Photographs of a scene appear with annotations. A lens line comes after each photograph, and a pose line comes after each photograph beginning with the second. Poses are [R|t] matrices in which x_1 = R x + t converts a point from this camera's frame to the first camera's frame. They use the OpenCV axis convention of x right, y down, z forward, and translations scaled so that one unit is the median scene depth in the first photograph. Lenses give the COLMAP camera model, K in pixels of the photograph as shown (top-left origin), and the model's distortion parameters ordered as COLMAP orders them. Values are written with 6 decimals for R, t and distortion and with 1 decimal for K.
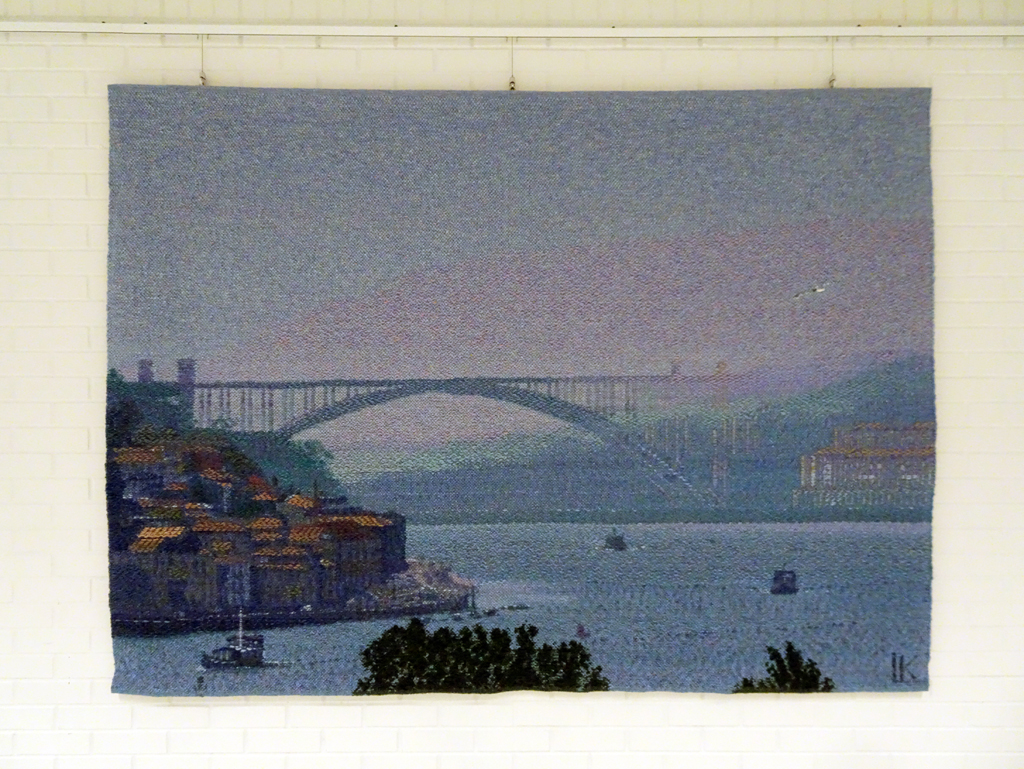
lens RADIAL K [[710.3, 0, 514.6], [0, 710.3, 384.1], [0, 0, 1]] dist [0.008328, 0.005994]
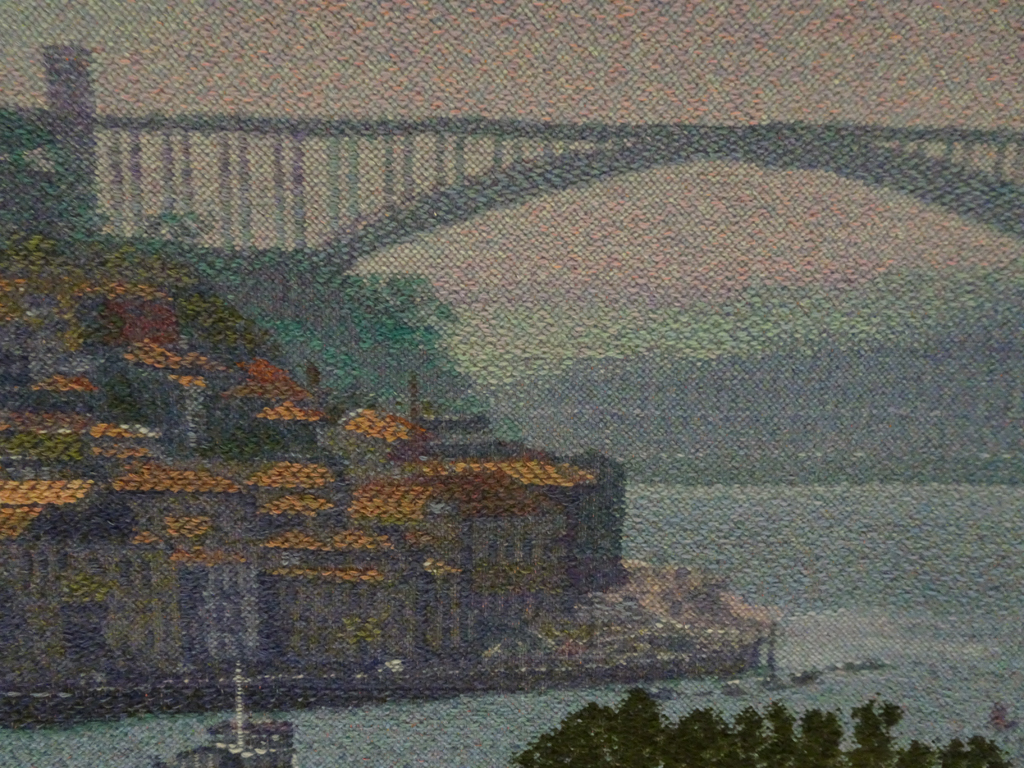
lens RADIAL K [[710.3, 0, 510.9], [0, 710.3, 385.8], [0, 0, 1]] dist [0.008328, 0.005994]
pose [[0.999322, 0.020186, 0.030804, -0.236162], [-0.024707, 0.987720, 0.154266, 0.077382], [-0.027312, -0.154922, 0.987549, 0.595421]]
